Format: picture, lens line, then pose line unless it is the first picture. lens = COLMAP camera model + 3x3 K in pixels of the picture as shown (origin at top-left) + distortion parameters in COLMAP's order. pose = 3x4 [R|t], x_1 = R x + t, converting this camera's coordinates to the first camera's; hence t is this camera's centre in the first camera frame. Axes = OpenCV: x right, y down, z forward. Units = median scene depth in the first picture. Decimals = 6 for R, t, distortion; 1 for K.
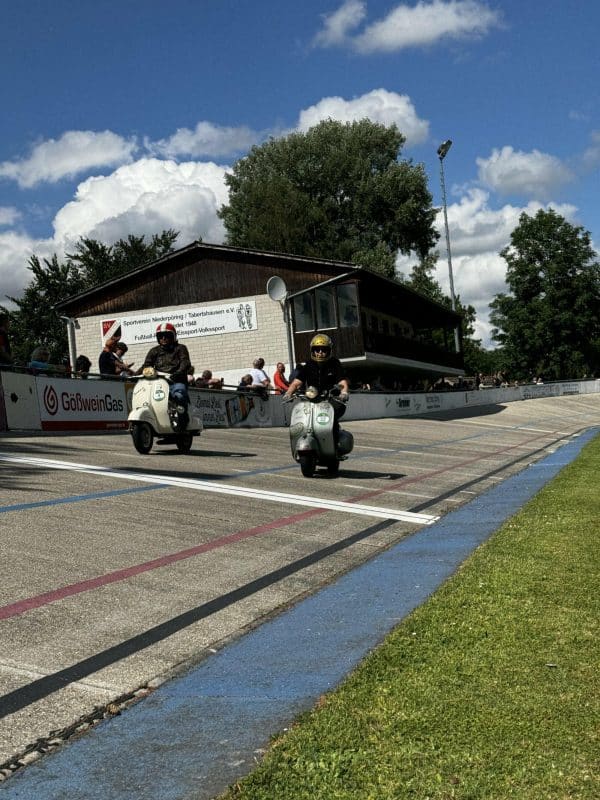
lens RADIAL K [[910.0, 0, 255.3], [0, 910.0, 399.2], [0, 0, 1]] dist [0.004472, 0.002057]
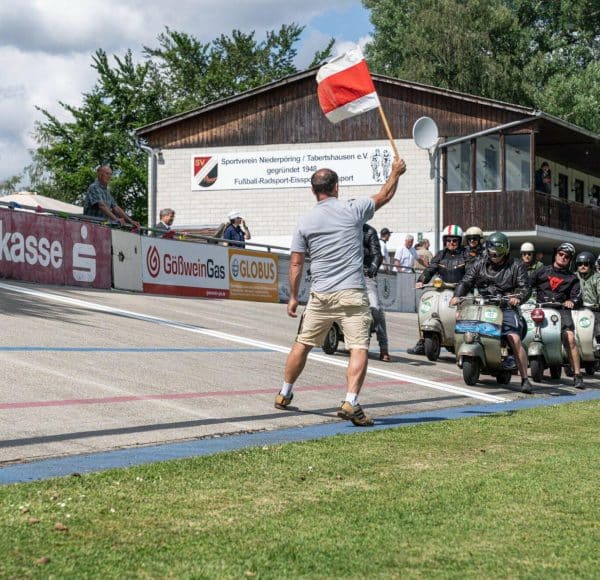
lens RADIAL K [[1342.5, 0, 300.0], [0, 1342.5, 290.0], [0, 0, 1]] dist [-0.087337, -0.287287]
pose [[0.993827, 0.086182, -0.069858, 0.007925], [-0.085092, 0.996202, 0.018439, -0.002450], [0.071182, -0.012381, 0.997387, -0.114784]]
